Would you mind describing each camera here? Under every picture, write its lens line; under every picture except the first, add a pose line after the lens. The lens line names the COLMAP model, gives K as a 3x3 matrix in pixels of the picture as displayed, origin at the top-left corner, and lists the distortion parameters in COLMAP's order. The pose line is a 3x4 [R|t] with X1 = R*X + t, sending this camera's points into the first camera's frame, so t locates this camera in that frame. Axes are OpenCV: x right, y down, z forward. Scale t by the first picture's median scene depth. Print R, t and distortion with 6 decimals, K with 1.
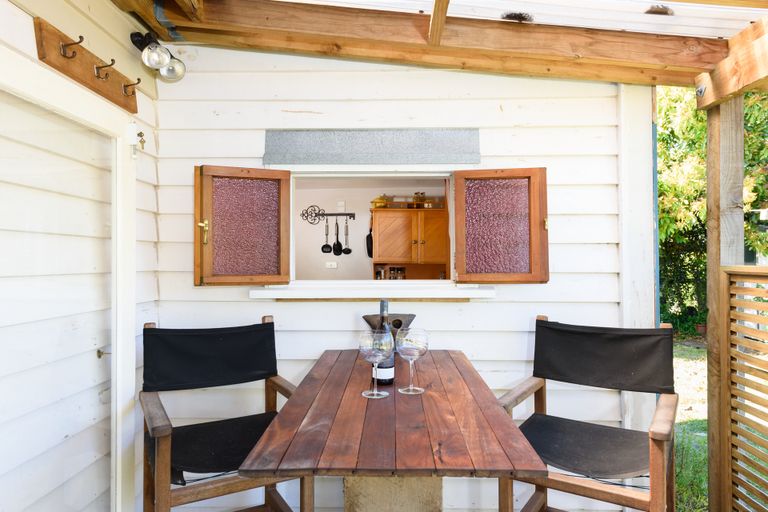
lens RADIAL K [[513.6, 0, 385.6], [0, 513.6, 251.5], [0, 0, 1]] dist [0.006793, 0.000277]
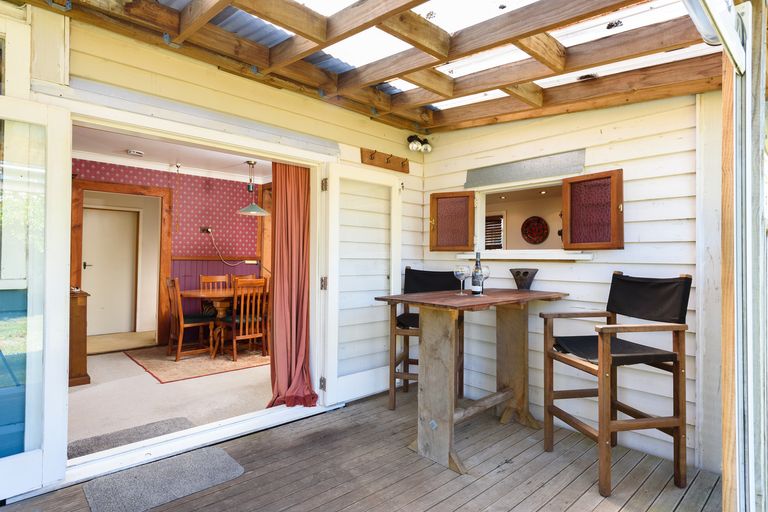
lens RADIAL K [[459.3, 0, 384.3], [0, 459.3, 256.6], [0, 0, 1]] dist [-0.001018, -0.000228]
pose [[0.671419, -0.002299, -0.741074, 0.831815], [0.001850, 0.999997, -0.001426, 0.084844], [0.741076, -0.000413, 0.671421, -0.368732]]
